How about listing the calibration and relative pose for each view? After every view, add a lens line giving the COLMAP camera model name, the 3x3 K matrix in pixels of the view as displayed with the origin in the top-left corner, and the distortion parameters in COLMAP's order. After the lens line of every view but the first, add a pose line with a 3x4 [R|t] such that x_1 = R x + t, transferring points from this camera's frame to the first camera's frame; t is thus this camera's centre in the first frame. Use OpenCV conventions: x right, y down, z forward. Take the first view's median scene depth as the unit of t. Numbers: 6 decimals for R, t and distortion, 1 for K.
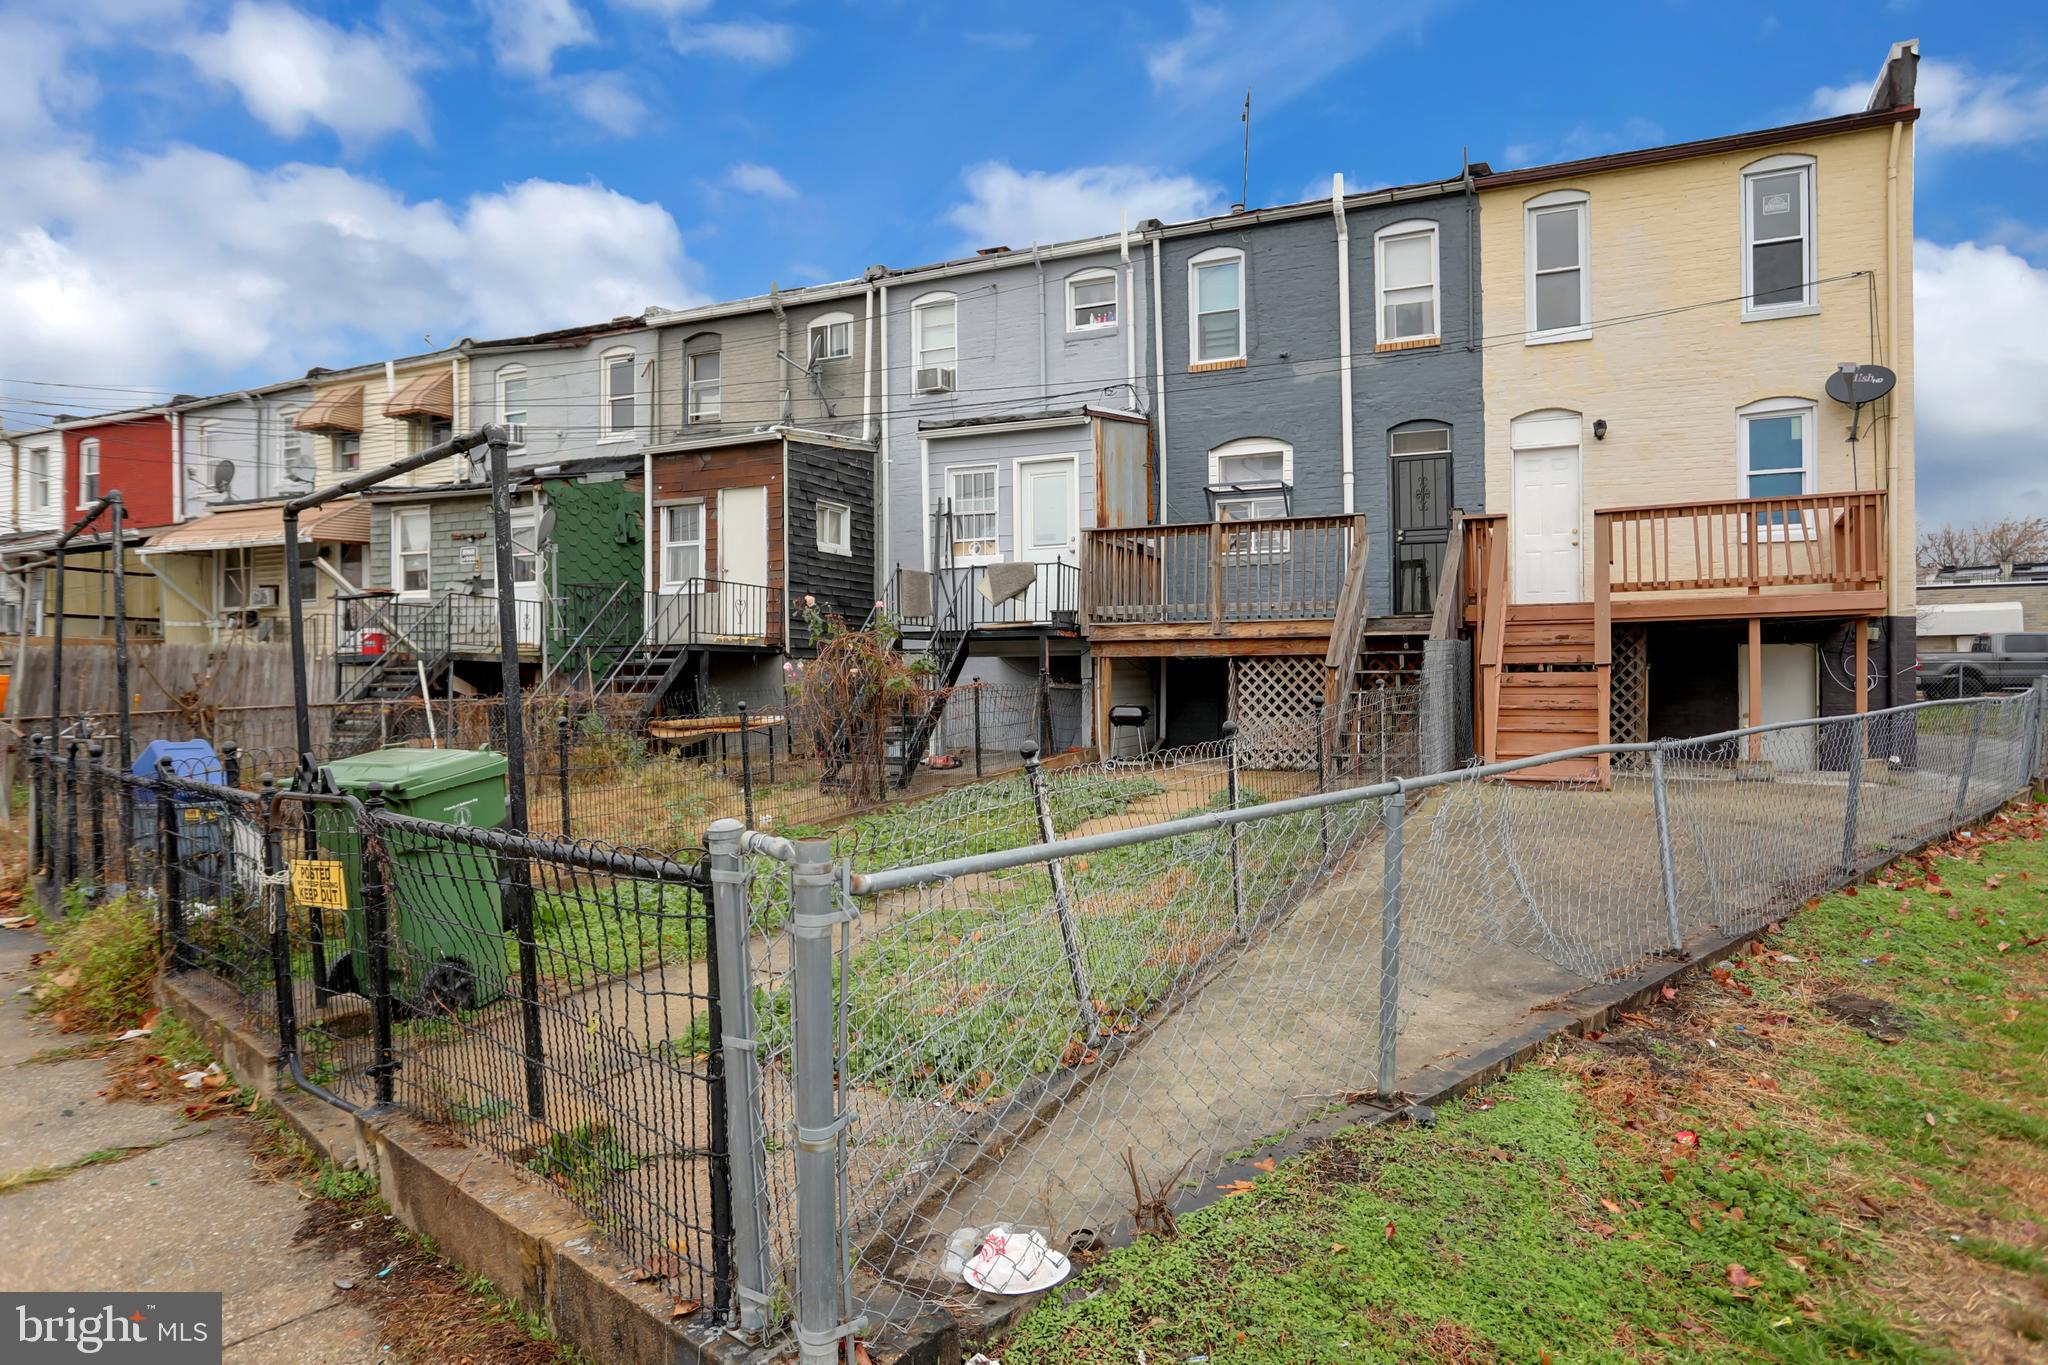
lens RADIAL K [[1279.2, 0, 1022.3], [0, 1279.2, 674.4], [0, 0, 1]] dist [-0.055785, 0.047362]
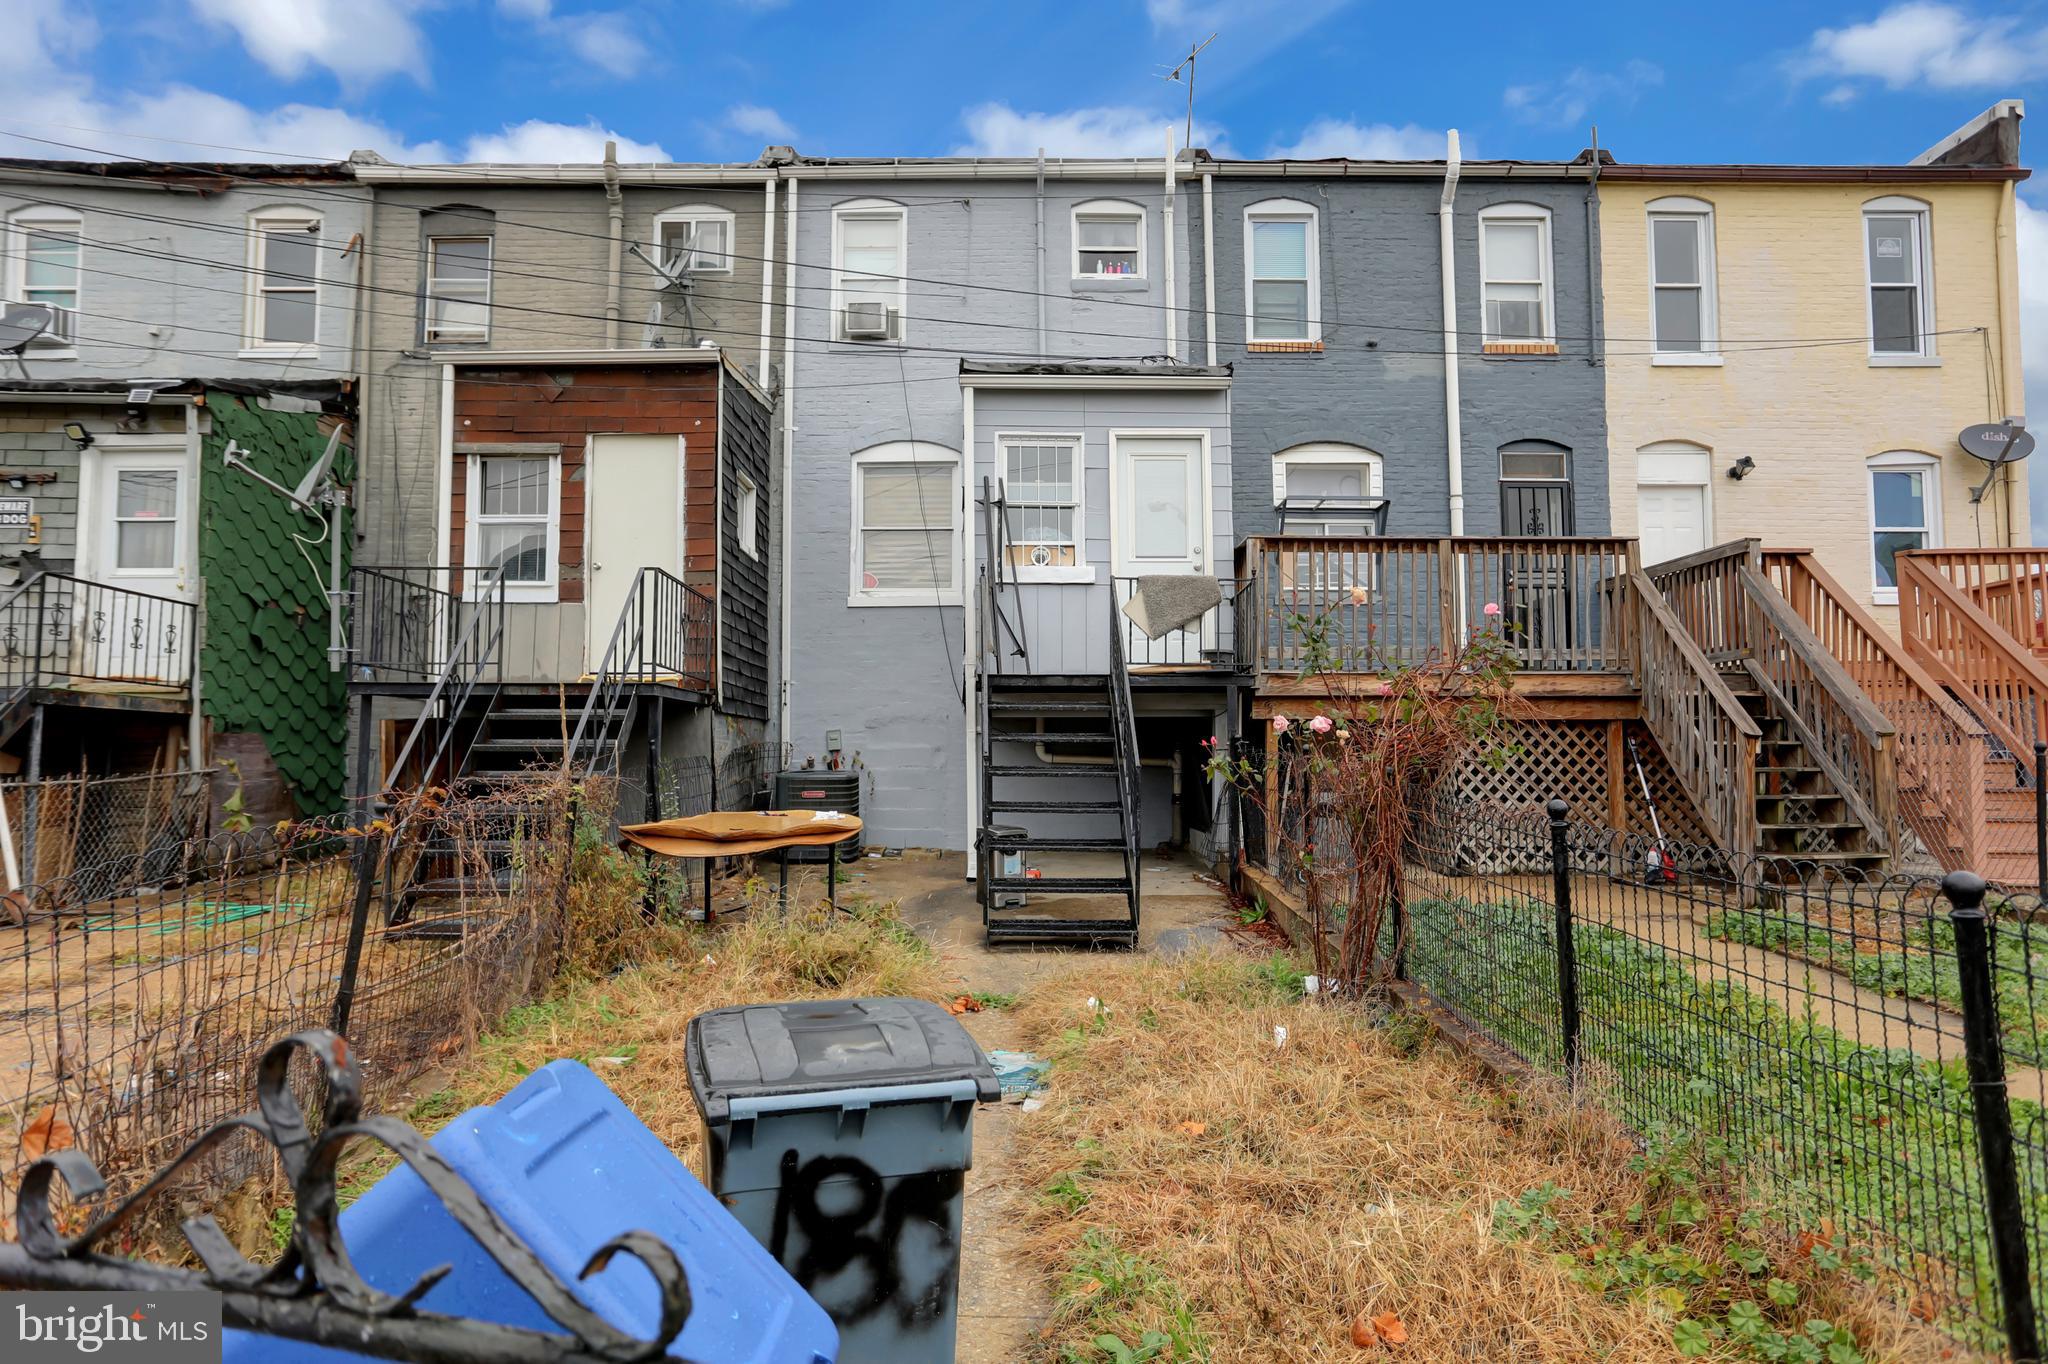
lens RADIAL K [[1279.2, 0, 1022.3], [0, 1279.2, 673.9], [0, 0, 1]] dist [-0.055785, 0.047362]
pose [[0.899915, 0.031763, 0.434907, -0.330154], [-0.007637, 0.998339, -0.057110, 0.002512], [-0.435999, 0.048073, 0.898662, 0.391455]]
